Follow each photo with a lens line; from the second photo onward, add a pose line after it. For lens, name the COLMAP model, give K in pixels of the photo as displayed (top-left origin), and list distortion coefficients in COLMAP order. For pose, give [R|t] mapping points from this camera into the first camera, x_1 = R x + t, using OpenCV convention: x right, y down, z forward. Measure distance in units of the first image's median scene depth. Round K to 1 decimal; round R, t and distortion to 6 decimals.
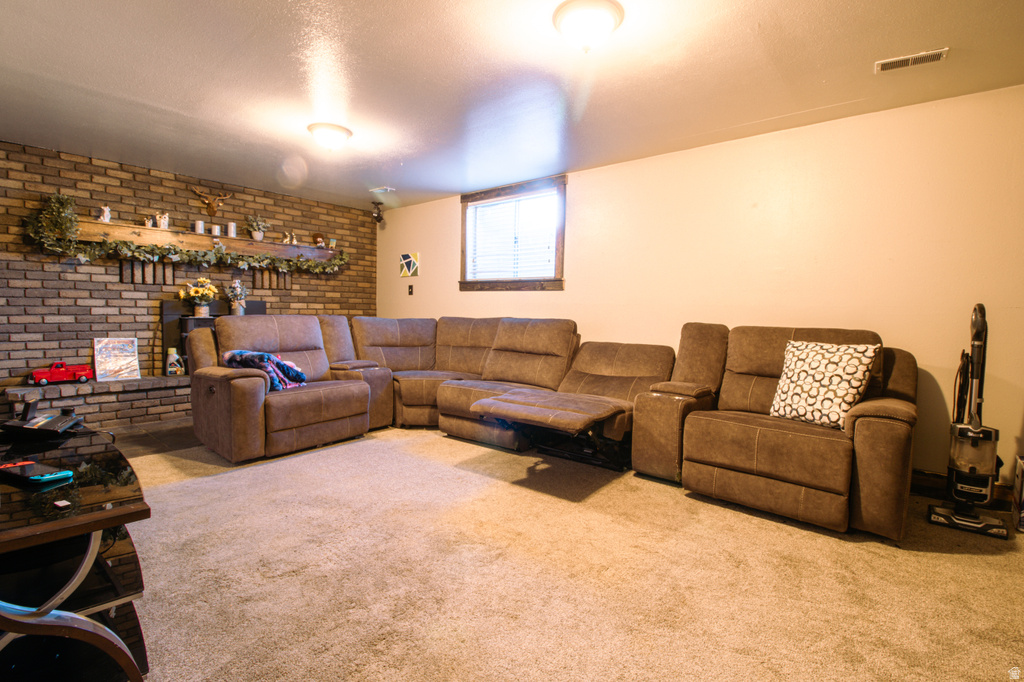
lens RADIAL K [[473.1, 0, 516.9], [0, 473.1, 332.7], [0, 0, 1]] dist [0.001008, -0.013853]
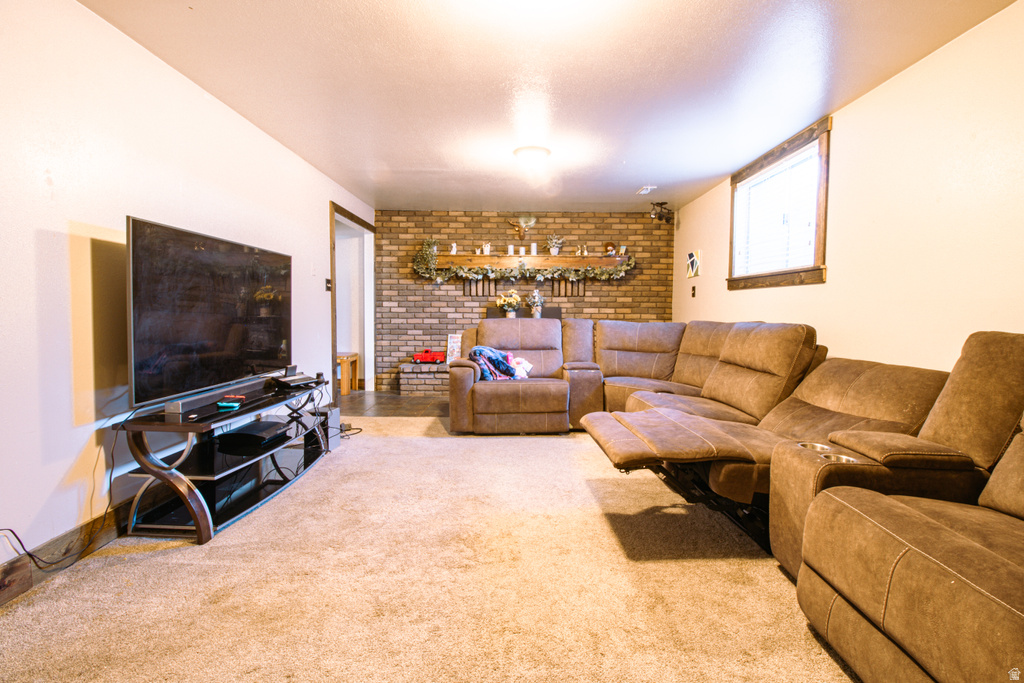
lens RADIAL K [[473.1, 0, 516.9], [0, 473.1, 333.2], [0, 0, 1]] dist [0.001008, -0.013853]
pose [[0.637271, 0.023116, -0.770293, 0.347188], [-0.032165, 0.999477, 0.003384, -0.003469], [0.769968, 0.022620, 0.637681, 0.210282]]
